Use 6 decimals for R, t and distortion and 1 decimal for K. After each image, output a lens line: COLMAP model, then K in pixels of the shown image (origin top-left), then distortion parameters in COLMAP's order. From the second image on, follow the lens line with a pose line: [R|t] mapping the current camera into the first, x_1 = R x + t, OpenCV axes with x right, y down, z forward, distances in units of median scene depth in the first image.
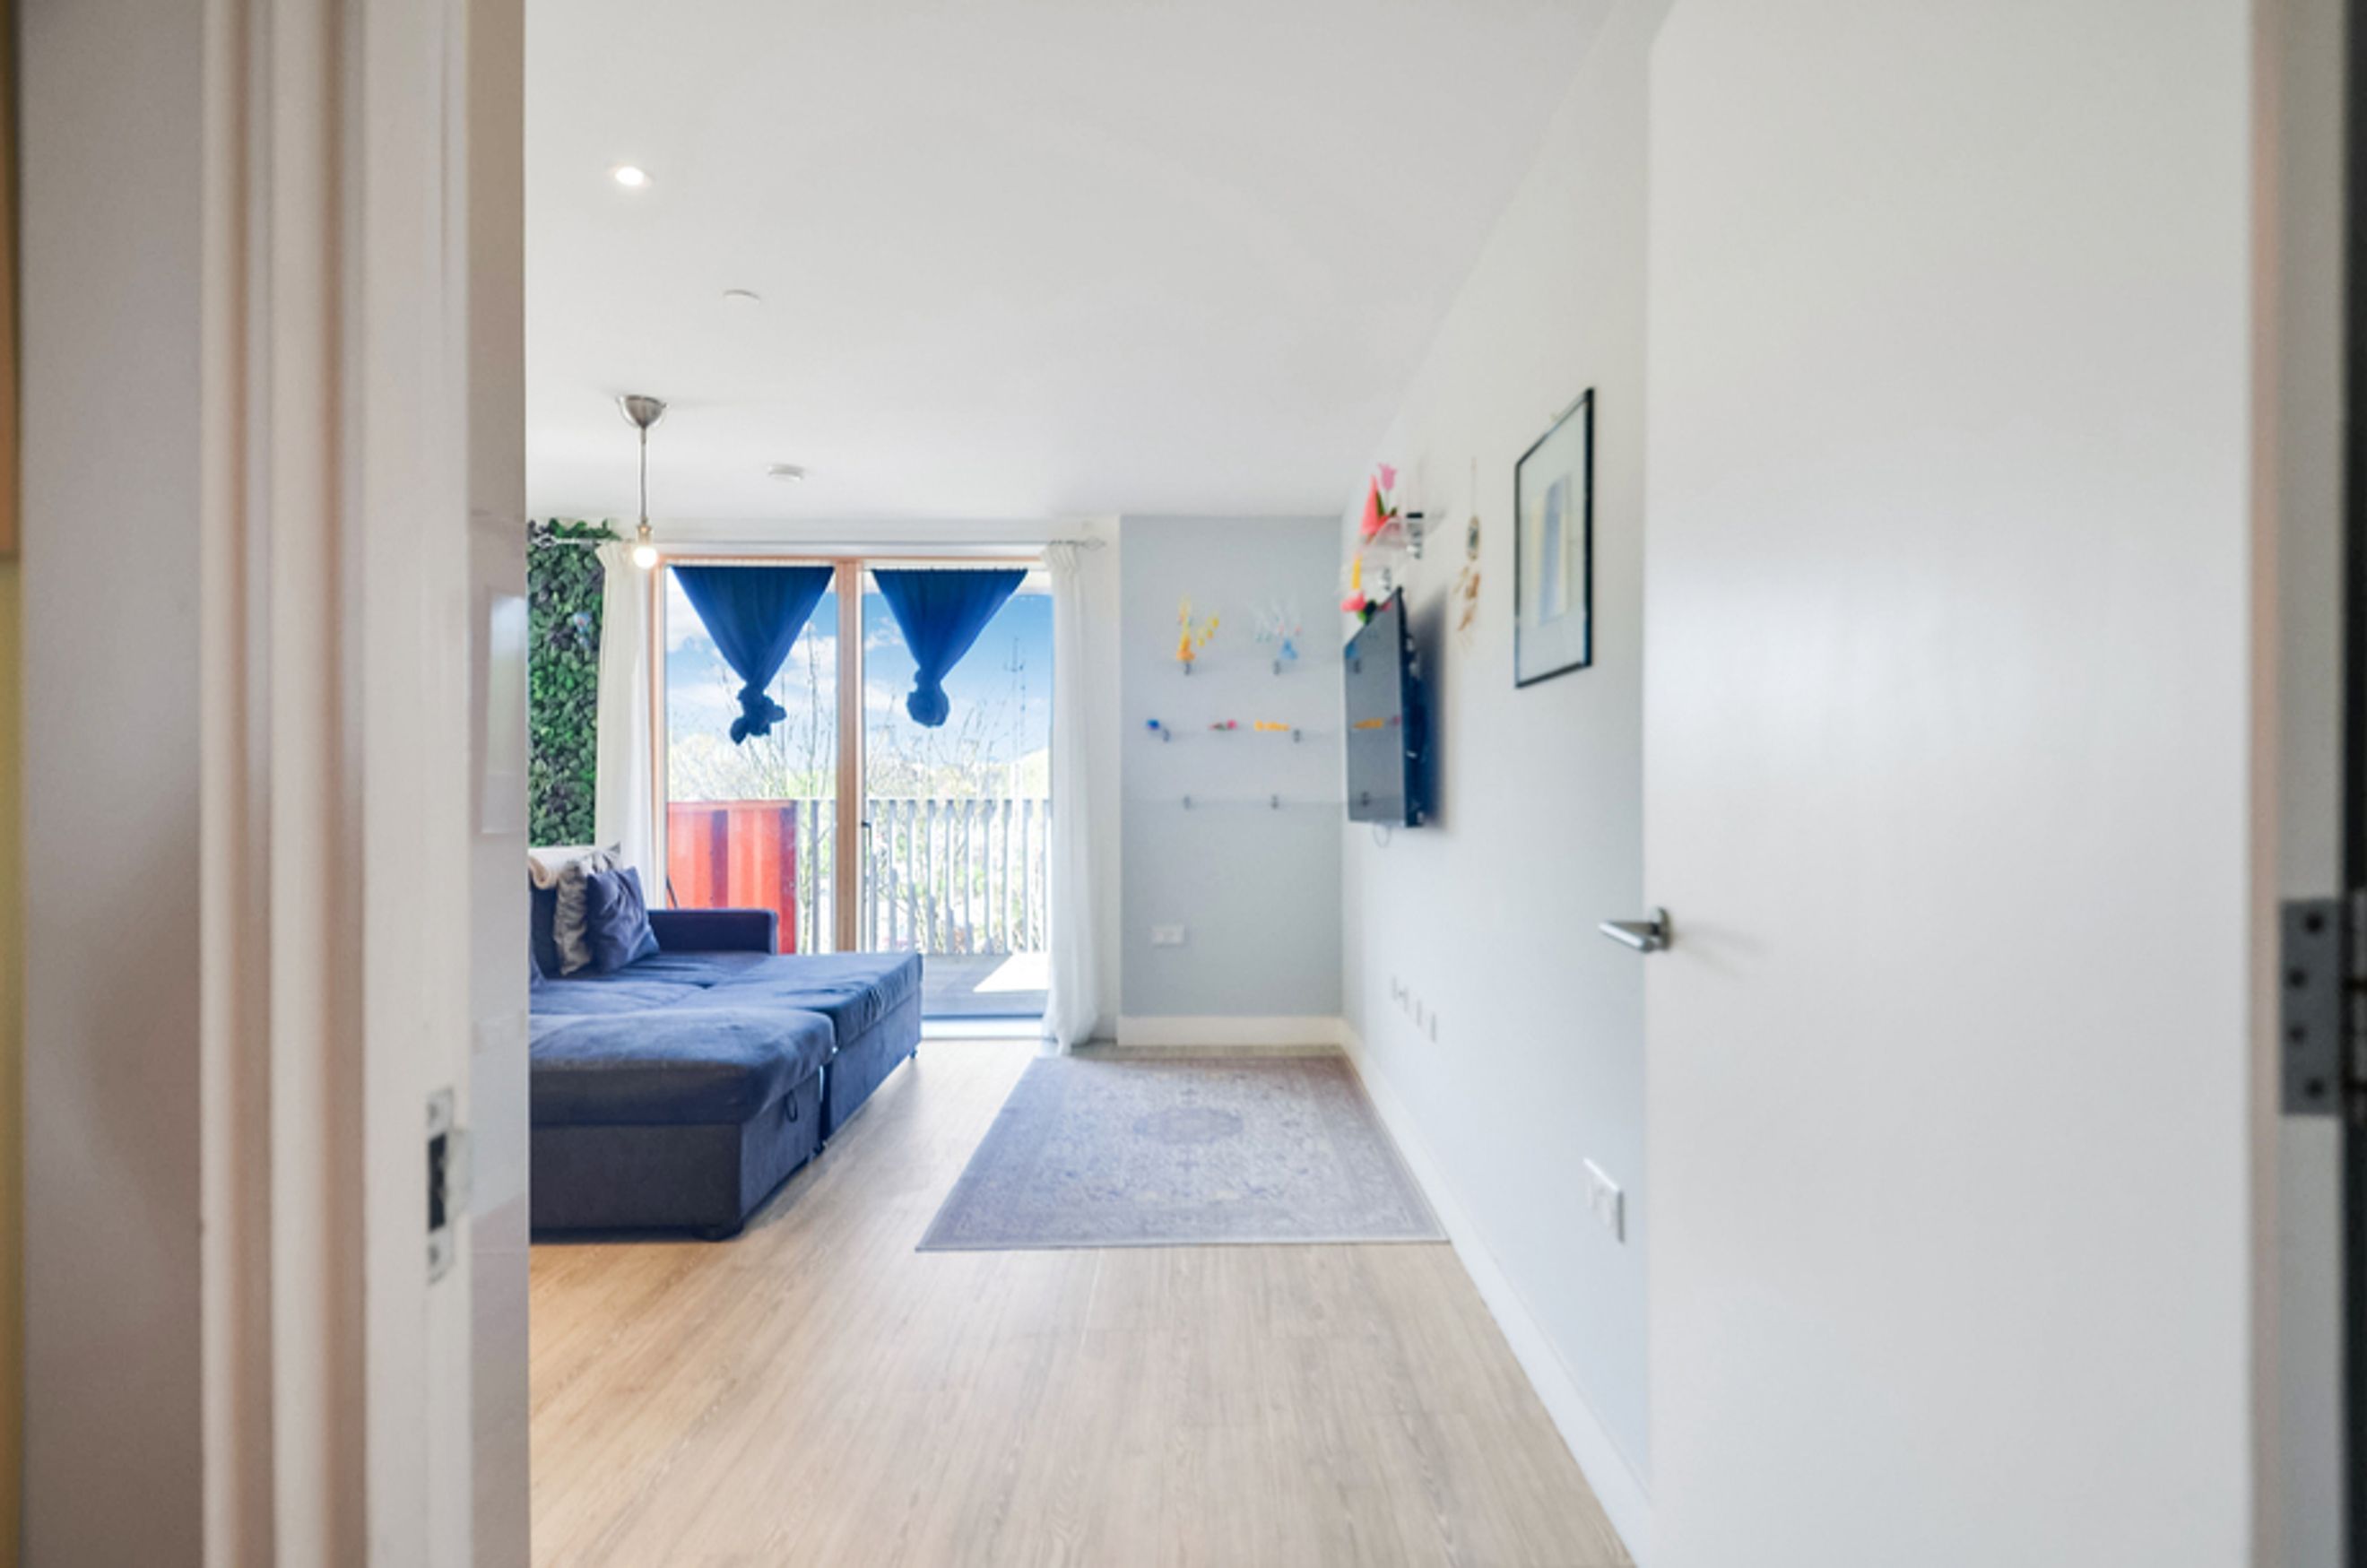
lens RADIAL K [[1093.0, 0, 1221.8], [0, 1093.0, 790.8], [0, 0, 1]] dist [0.002273, 0.000085]
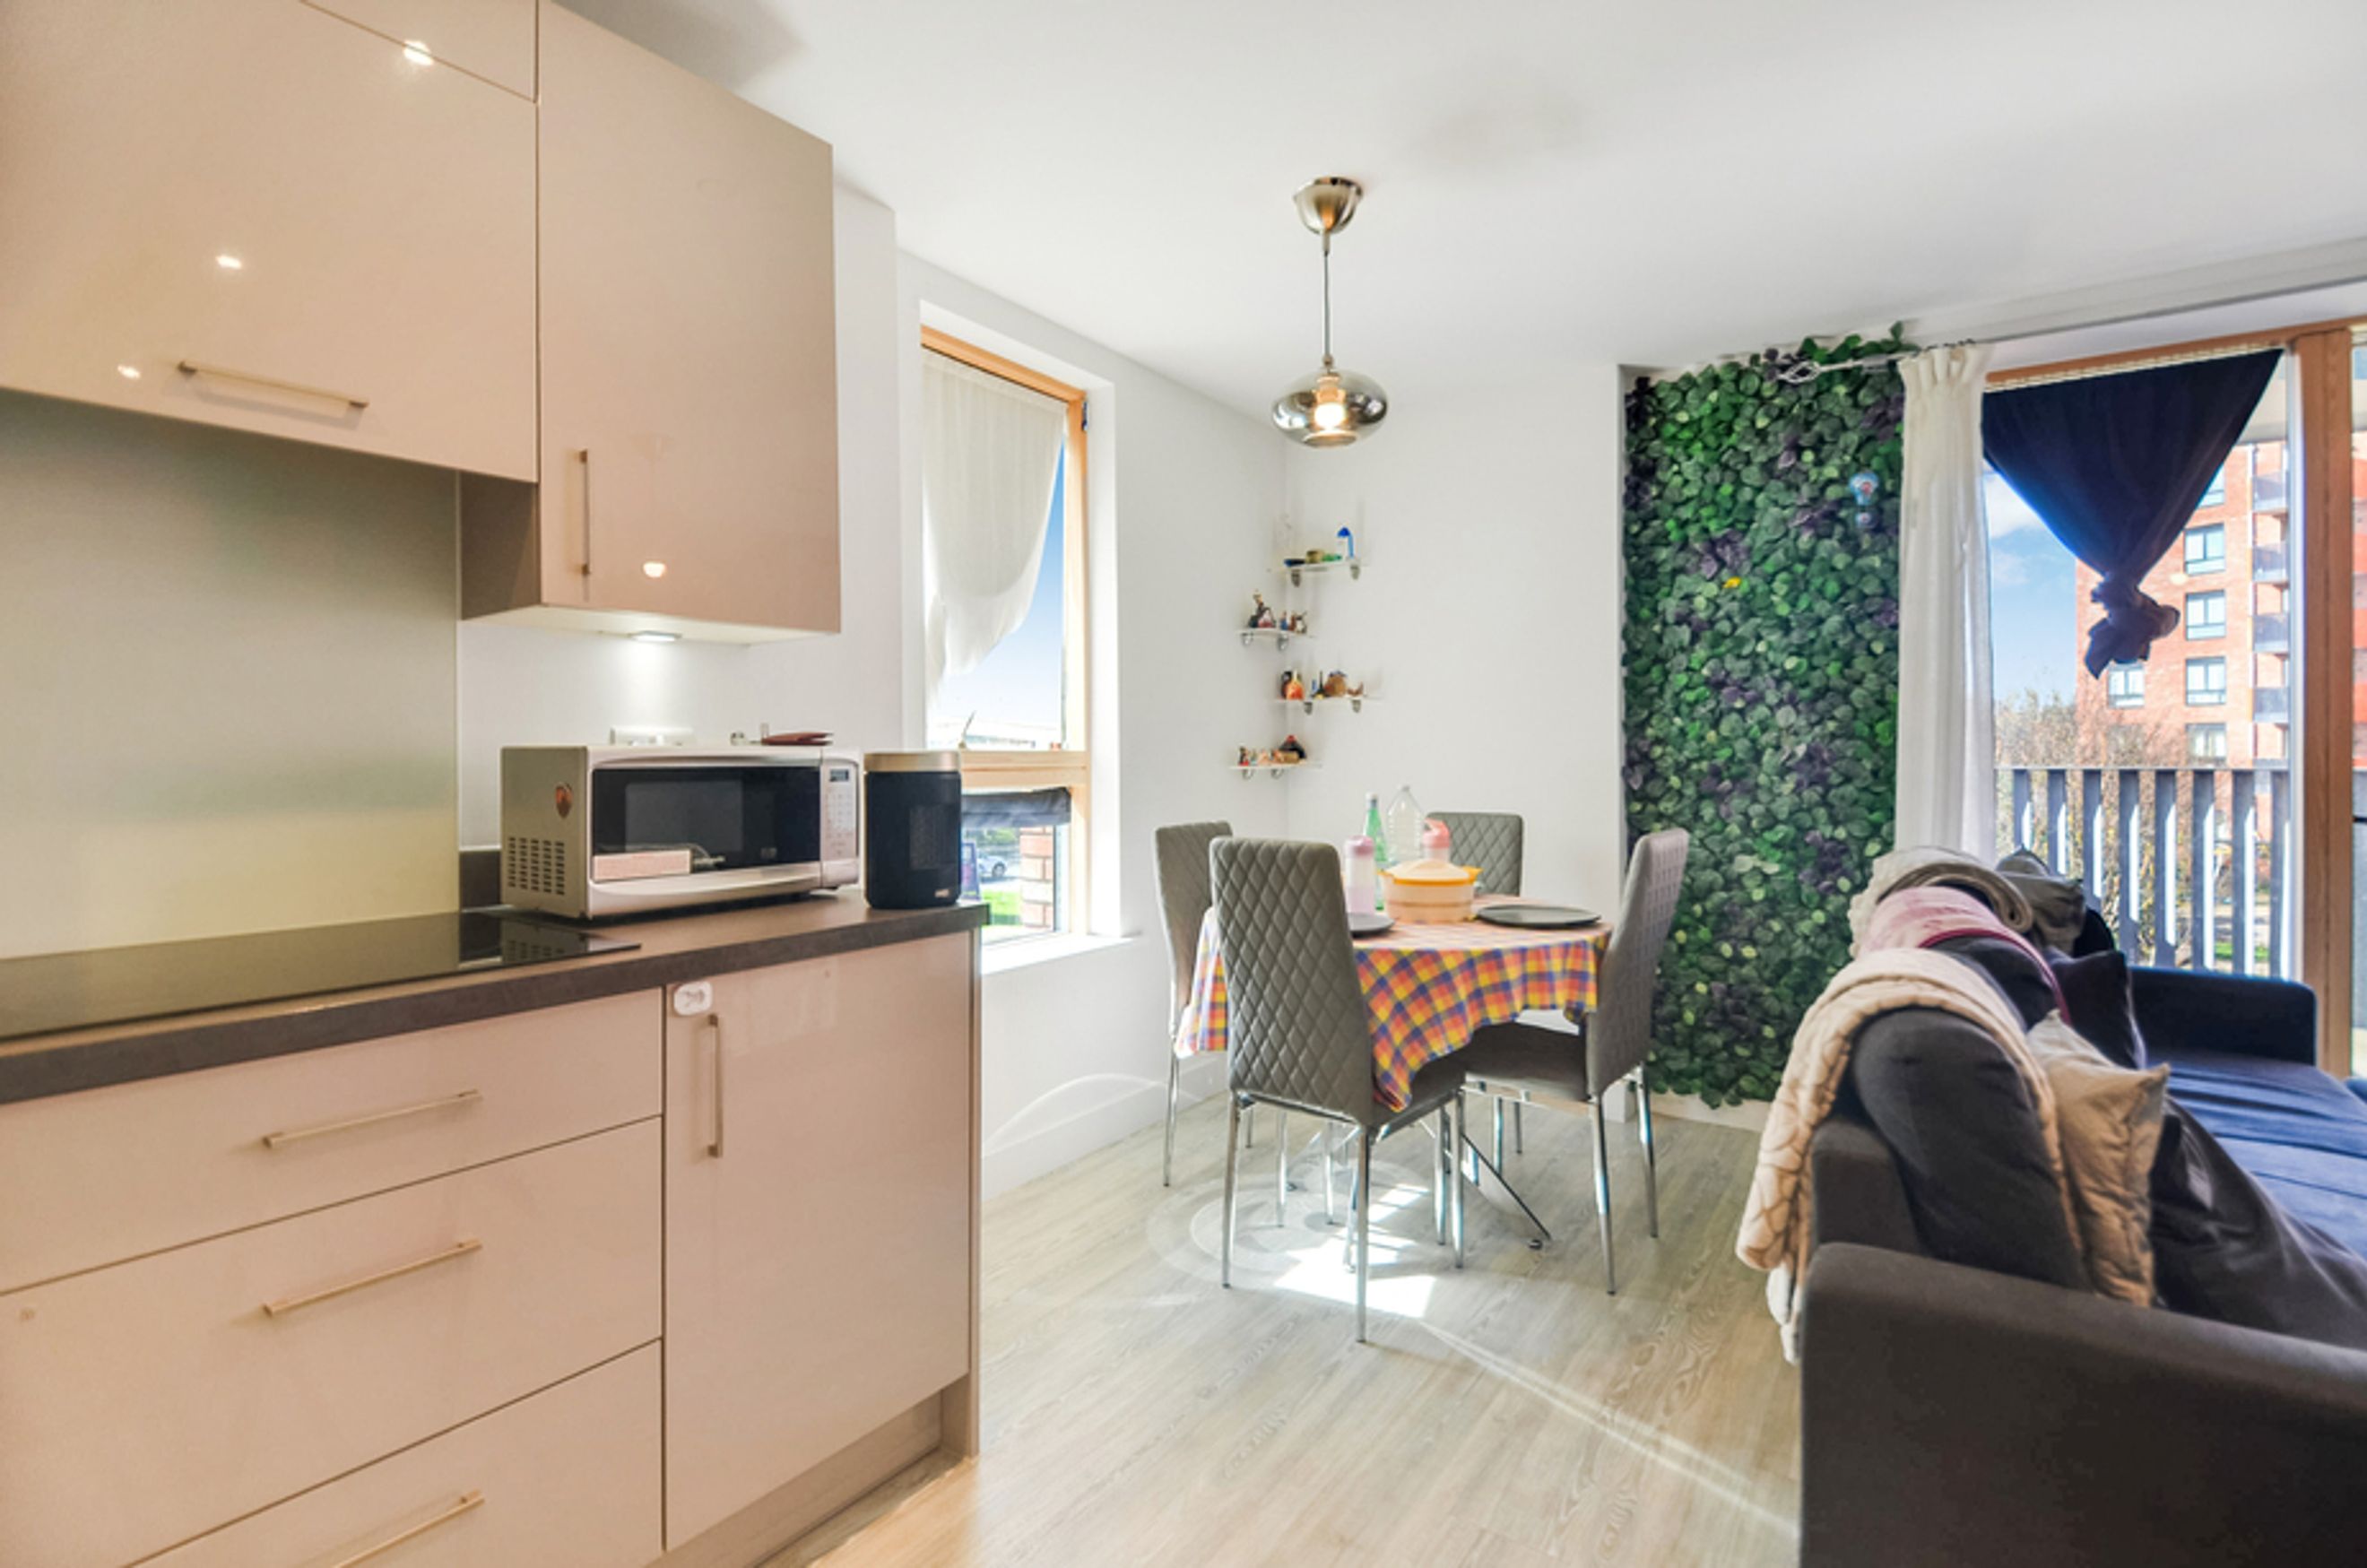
lens RADIAL K [[1070.4, 0, 1268.4], [0, 1070.4, 767.6], [0, 0, 1]] dist [-0.000985, -0.021018]
pose [[0.819102, 0.009399, -0.573571, -0.512201], [-0.002680, 0.999918, 0.012559, 0.001224], [0.573642, -0.008750, 0.819060, 0.292461]]
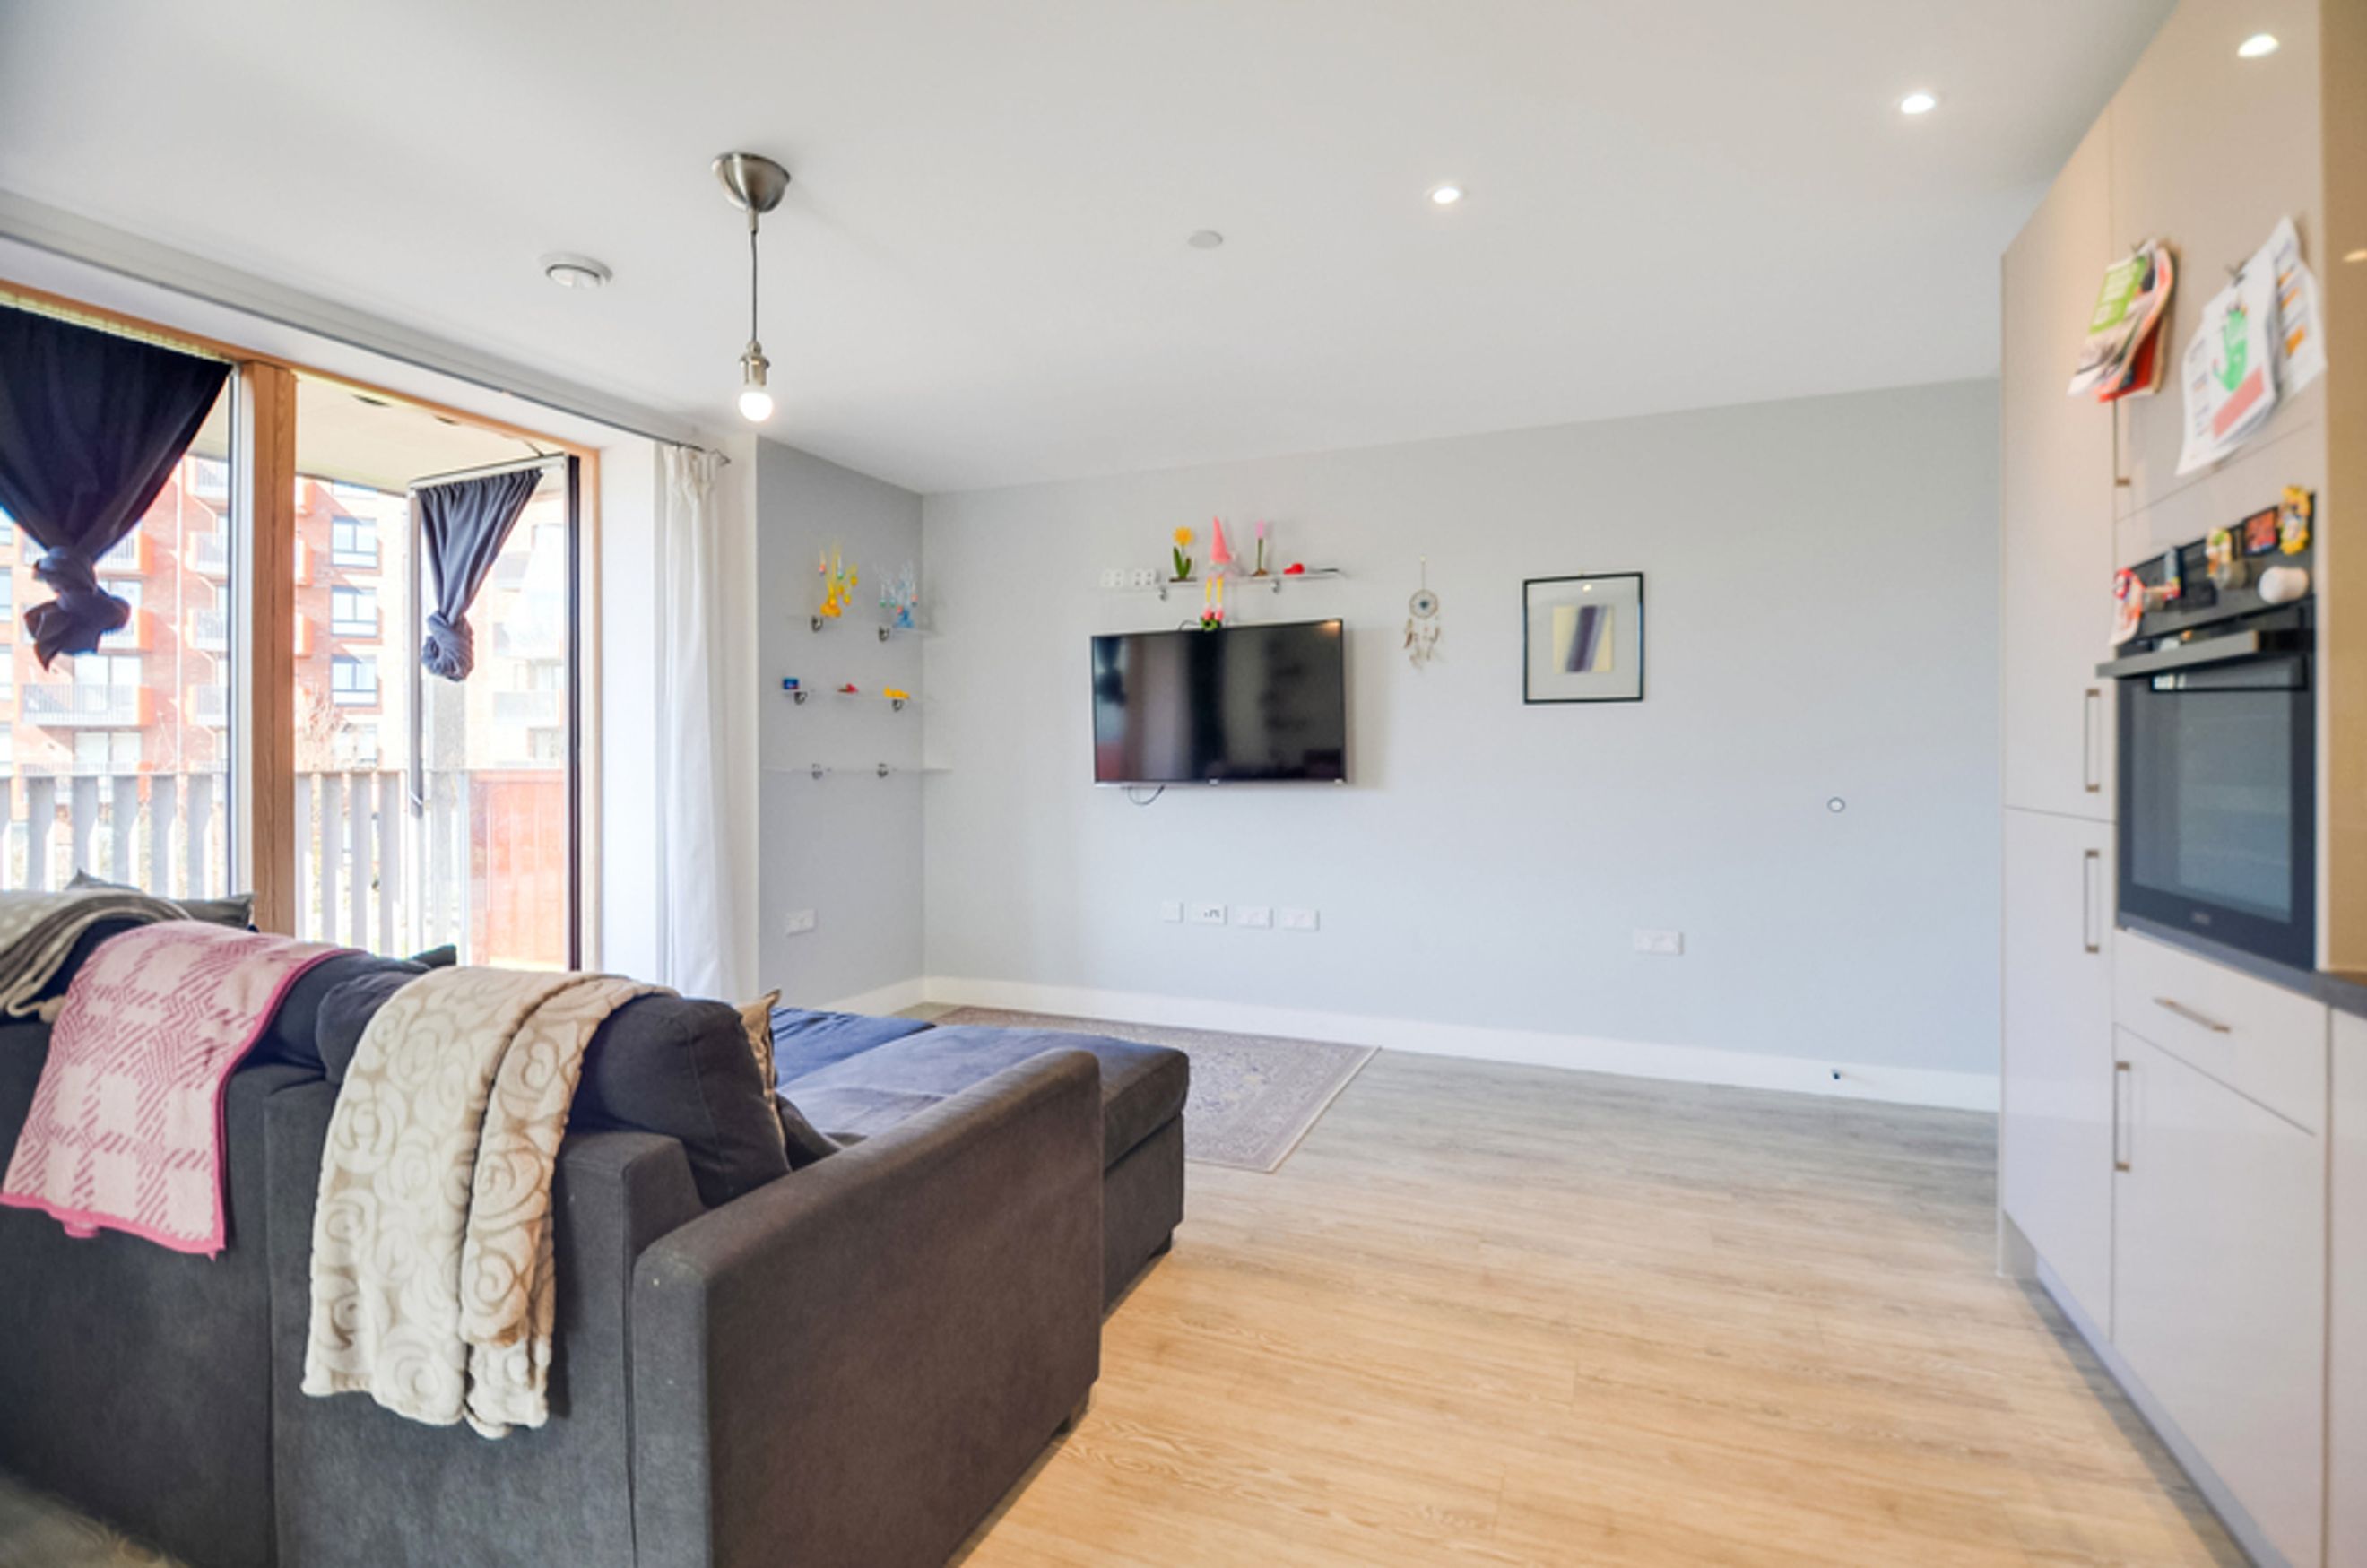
lens RADIAL K [[1075.5, 0, 1180.1], [0, 1075.5, 765.4], [0, 0, 1]] dist [-0.025302, -0.000017]
pose [[0.404728, -0.005402, 0.914421, -0.715714], [0.002604, 0.999985, 0.004755, 0.001656], [-0.914434, 0.000457, 0.404736, 0.354265]]
